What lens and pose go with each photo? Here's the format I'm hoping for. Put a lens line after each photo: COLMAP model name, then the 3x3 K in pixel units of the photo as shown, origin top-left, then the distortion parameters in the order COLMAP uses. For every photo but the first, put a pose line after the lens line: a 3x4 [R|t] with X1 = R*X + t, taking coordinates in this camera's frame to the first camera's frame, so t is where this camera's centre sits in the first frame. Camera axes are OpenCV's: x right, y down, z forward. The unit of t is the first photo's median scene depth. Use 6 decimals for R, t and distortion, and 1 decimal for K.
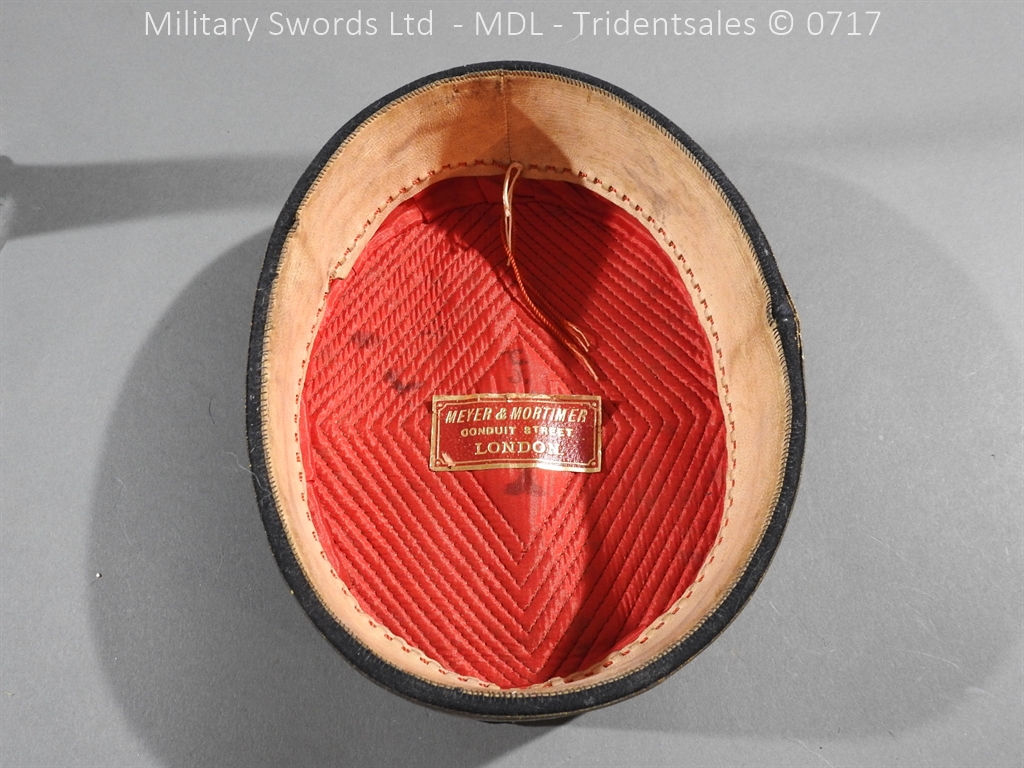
lens RADIAL K [[890.7, 0, 511.4], [0, 890.7, 387.8], [0, 0, 1]] dist [0.001660, -0.004885]
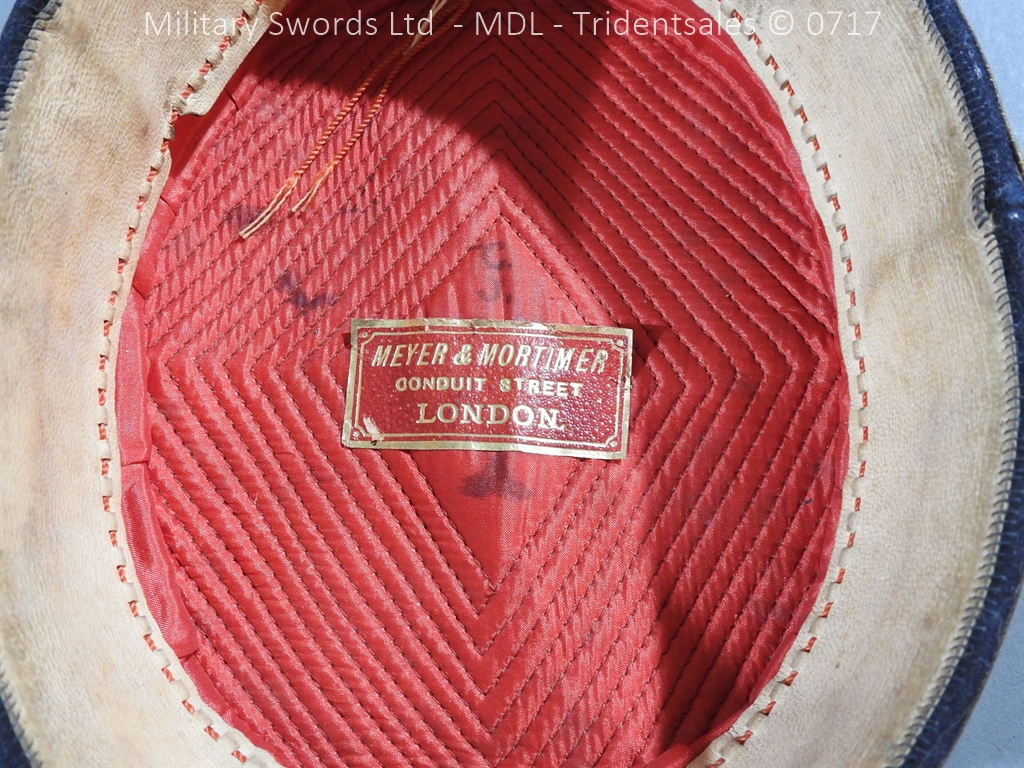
lens RADIAL K [[890.7, 0, 511.4], [0, 890.7, 387.8], [0, 0, 1]] dist [0.001660, -0.004885]
pose [[0.998476, 0.031974, -0.044988, 0.048751], [-0.023989, 0.985496, 0.167993, -0.049622], [0.049707, -0.166658, 0.984761, 0.413890]]
